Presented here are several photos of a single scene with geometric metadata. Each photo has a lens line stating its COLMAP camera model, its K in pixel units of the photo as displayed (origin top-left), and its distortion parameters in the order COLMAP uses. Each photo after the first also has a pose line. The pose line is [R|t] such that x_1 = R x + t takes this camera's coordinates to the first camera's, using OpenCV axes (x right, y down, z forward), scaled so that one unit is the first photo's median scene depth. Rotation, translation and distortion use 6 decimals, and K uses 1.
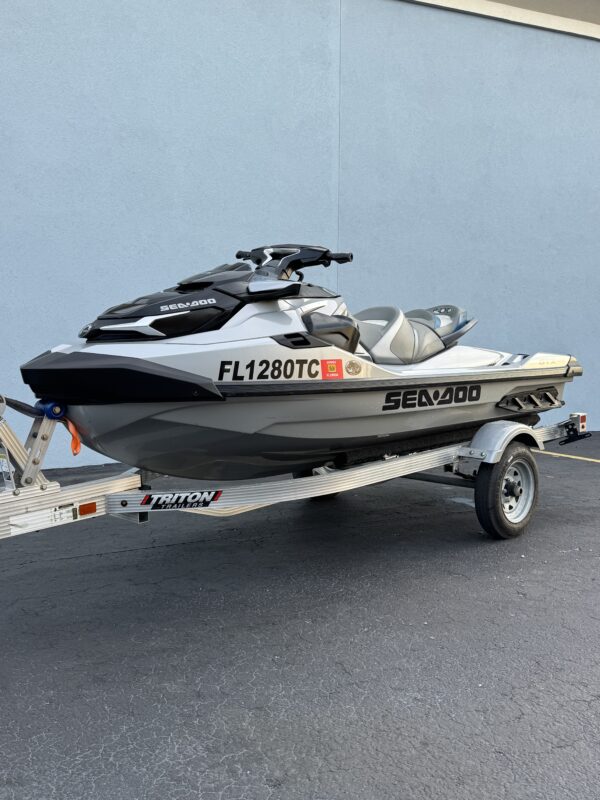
lens RADIAL K [[702.6, 0, 300.0], [0, 702.6, 400.0], [0, 0, 1]] dist [0.105147, -0.014109]
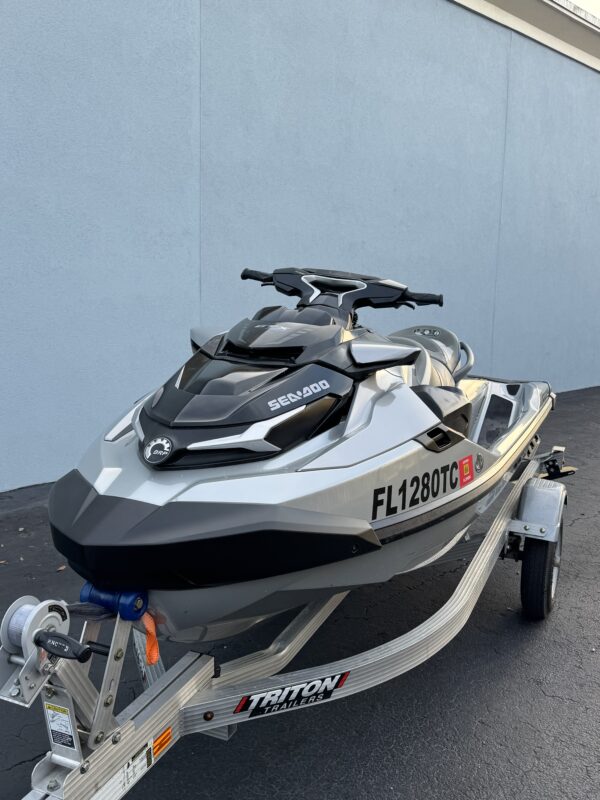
lens RADIAL K [[732.8, 0, 302.7], [0, 732.8, 398.1], [0, 0, 1]] dist [0.162083, -0.297464]
pose [[0.929652, -0.027188, 0.367433, -0.399885], [-0.002648, 0.996755, 0.080454, -0.184570], [-0.368428, -0.075767, 0.926564, 0.374156]]
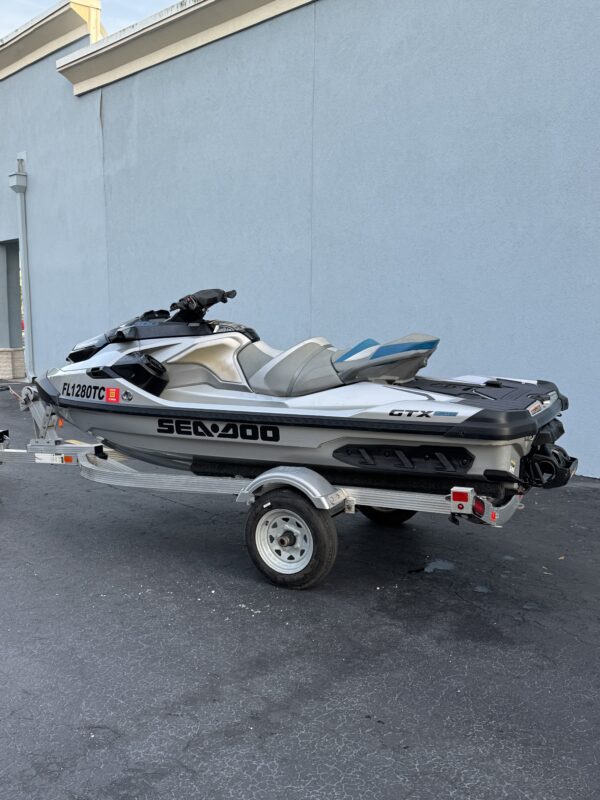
lens RADIAL K [[825.1, 0, 312.2], [0, 825.1, 402.2], [0, 0, 1]] dist [0.105290, -0.009760]
pose [[0.324352, 0.121603, -0.938088, 1.743085], [-0.061505, 0.992315, 0.107367, -0.234755], [0.943935, 0.022872, 0.329339, 0.860035]]
